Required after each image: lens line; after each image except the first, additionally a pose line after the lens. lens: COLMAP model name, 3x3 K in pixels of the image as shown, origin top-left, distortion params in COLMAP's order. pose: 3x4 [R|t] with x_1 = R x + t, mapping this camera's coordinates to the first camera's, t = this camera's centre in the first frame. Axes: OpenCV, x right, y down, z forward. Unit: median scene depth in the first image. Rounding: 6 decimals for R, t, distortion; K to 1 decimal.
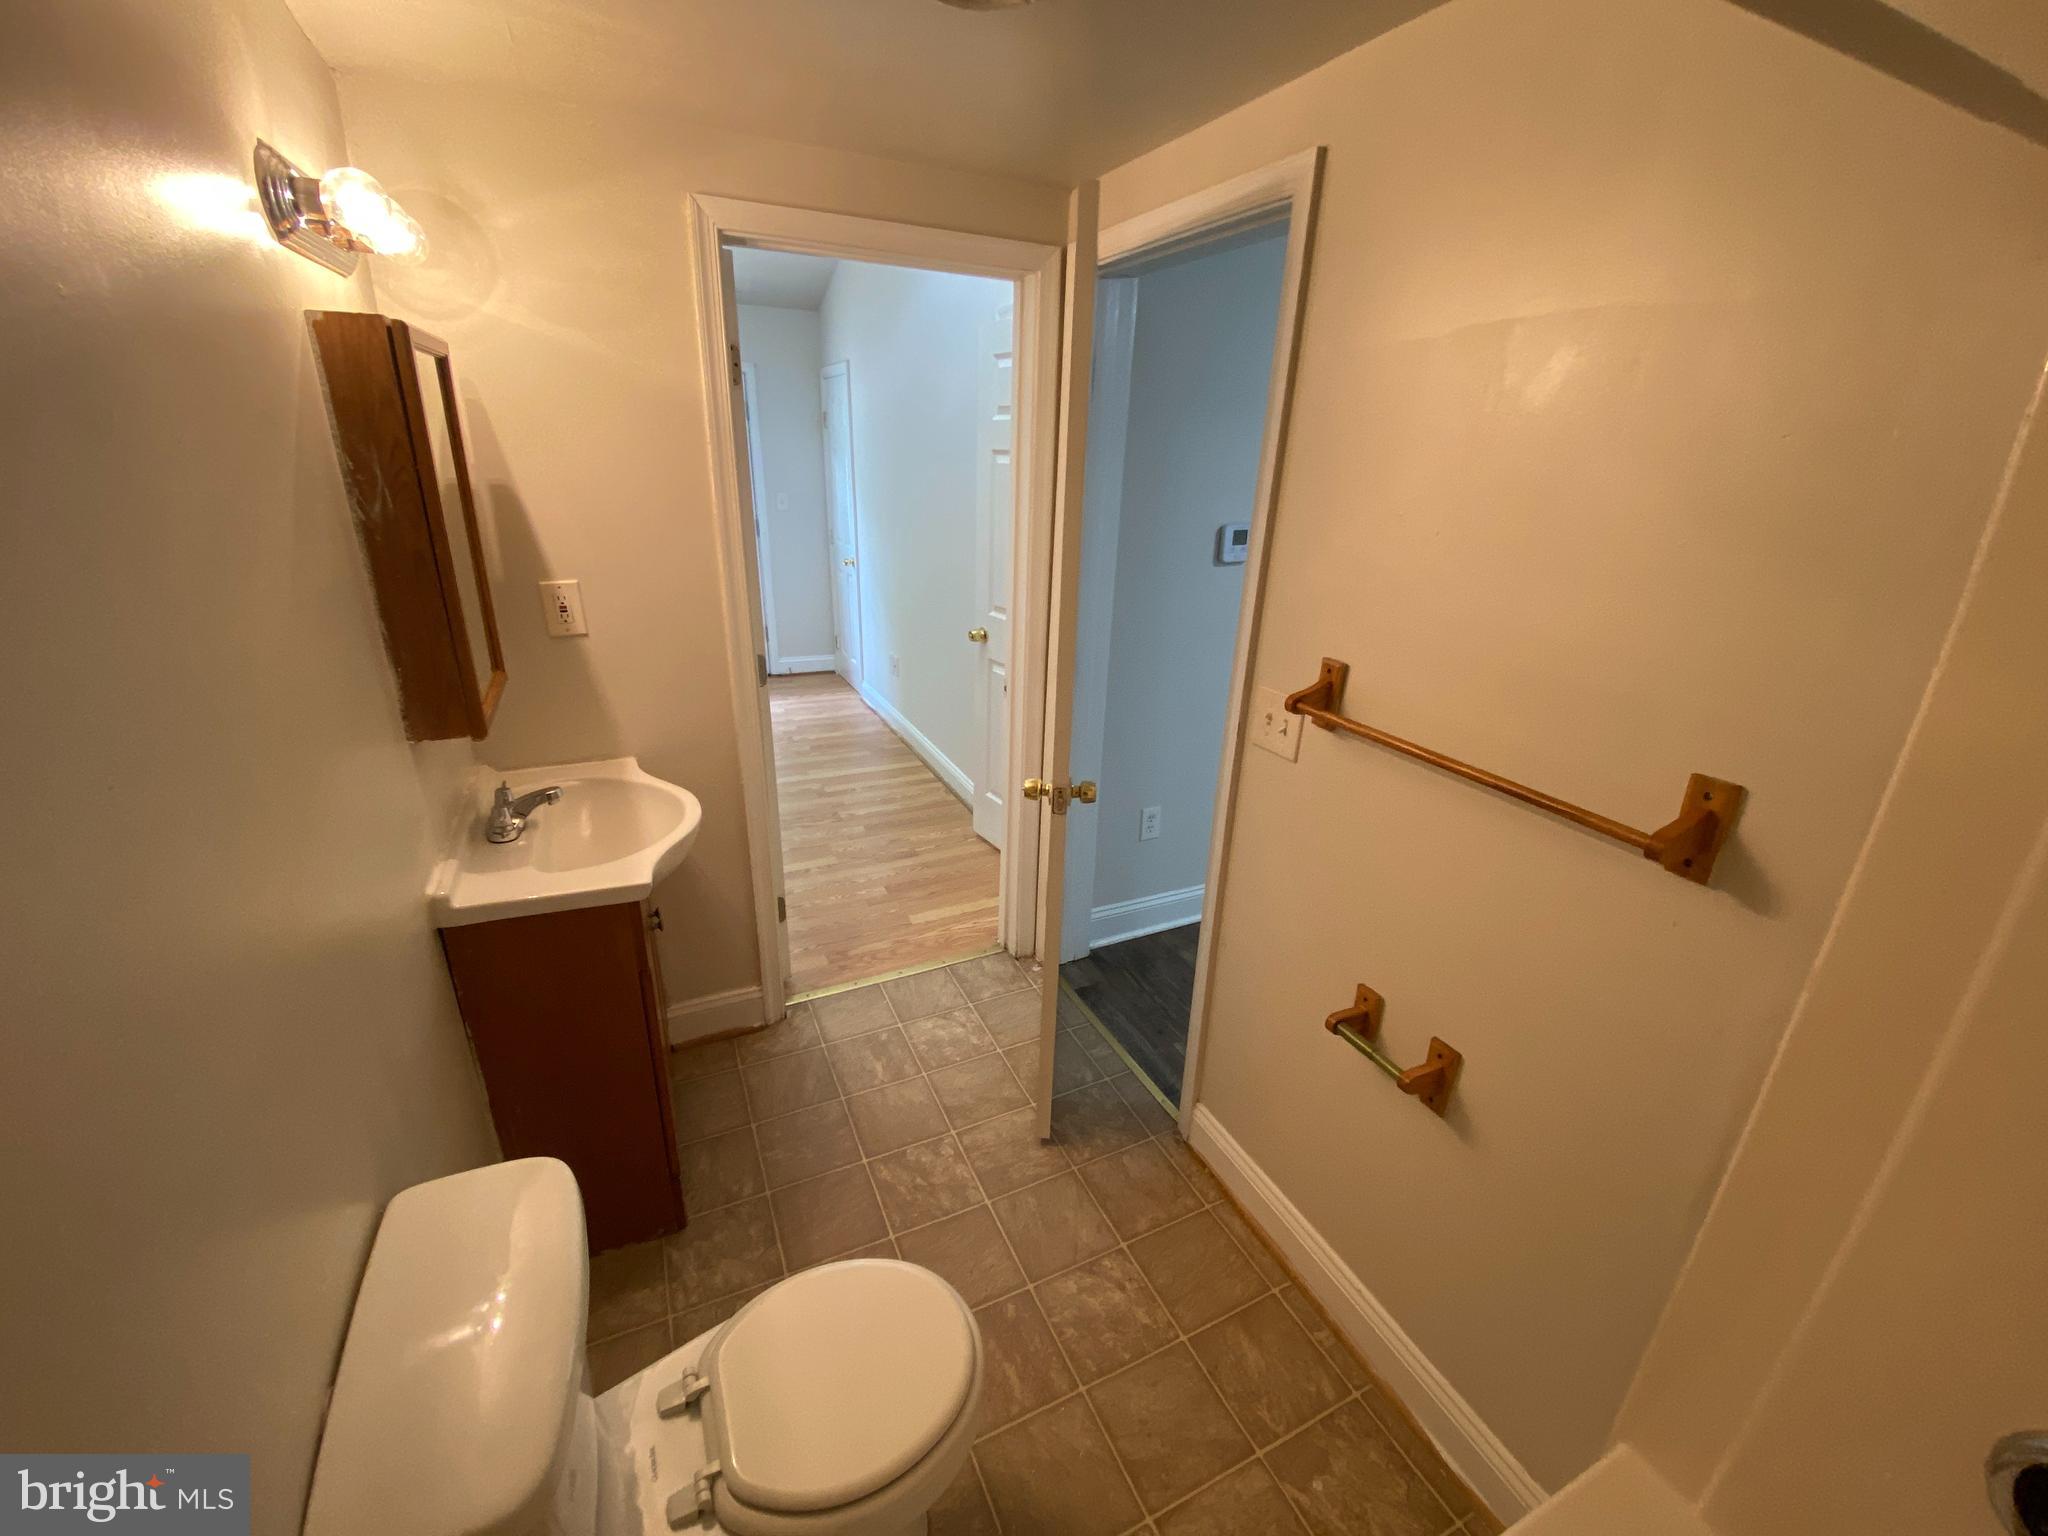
lens RADIAL K [[836.9, 0, 1027.6], [0, 836.9, 768.3], [0, 0, 1]] dist [0.022546, -0.021215]
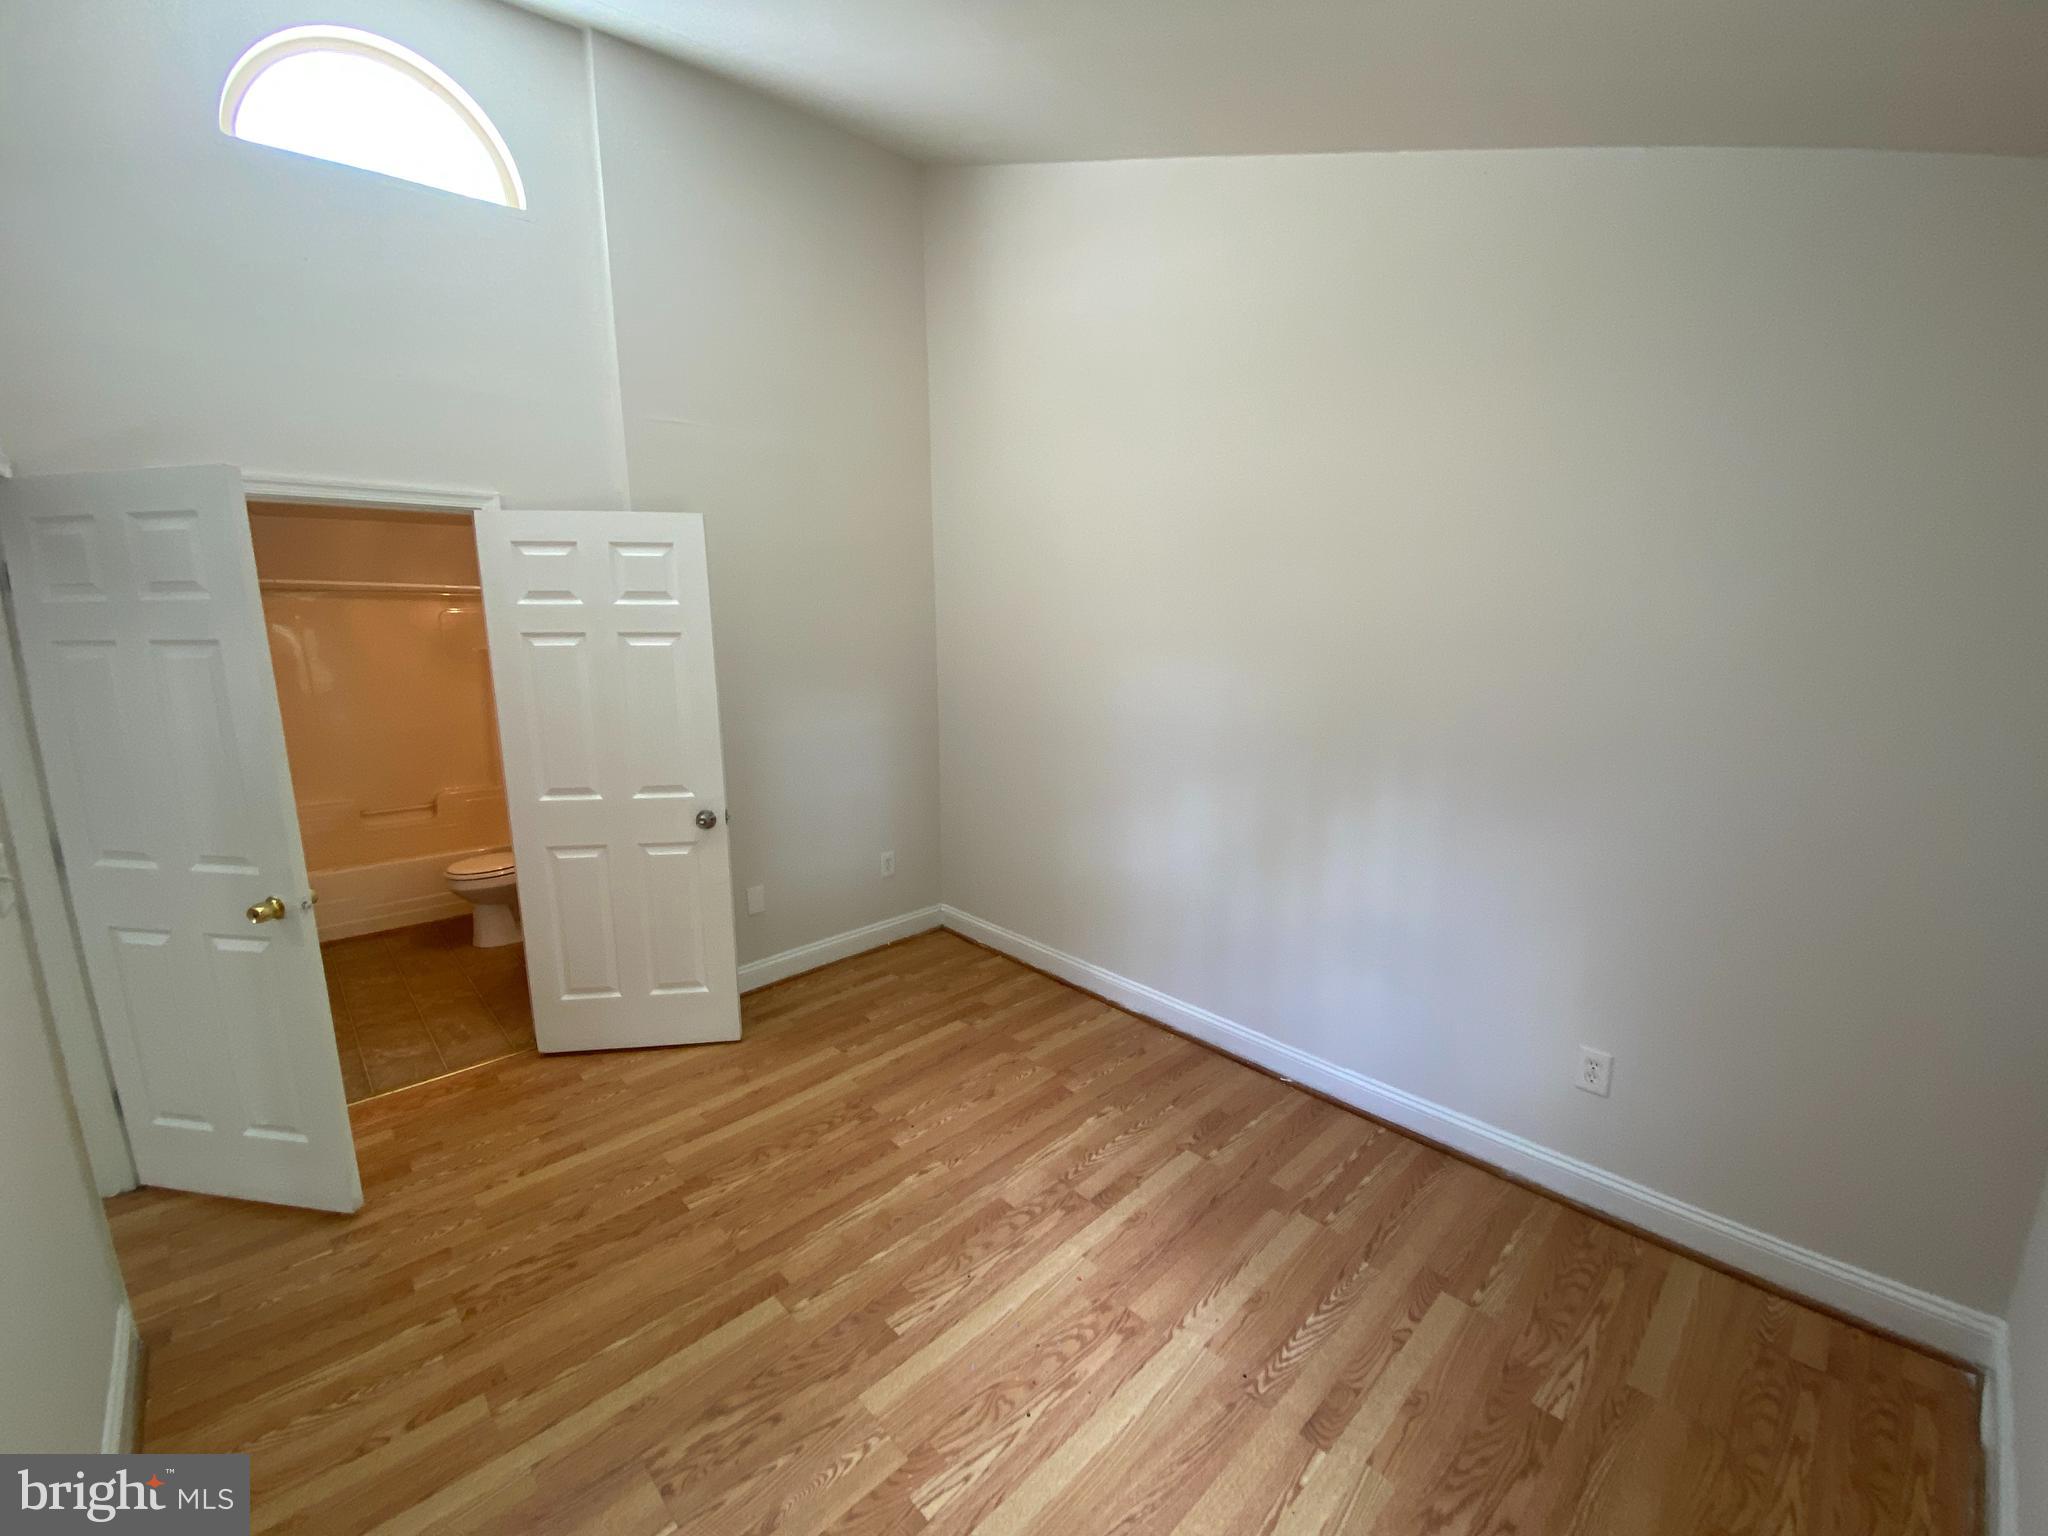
lens RADIAL K [[836.9, 0, 1024.7], [0, 836.9, 764.7], [0, 0, 1]] dist [0.011832, -0.016382]
pose [[-0.952658, 0.029437, -0.302615, -0.387565], [-0.128200, 0.863609, 0.487591, -0.508009], [0.275694, 0.503303, -0.818950, 1.265433]]
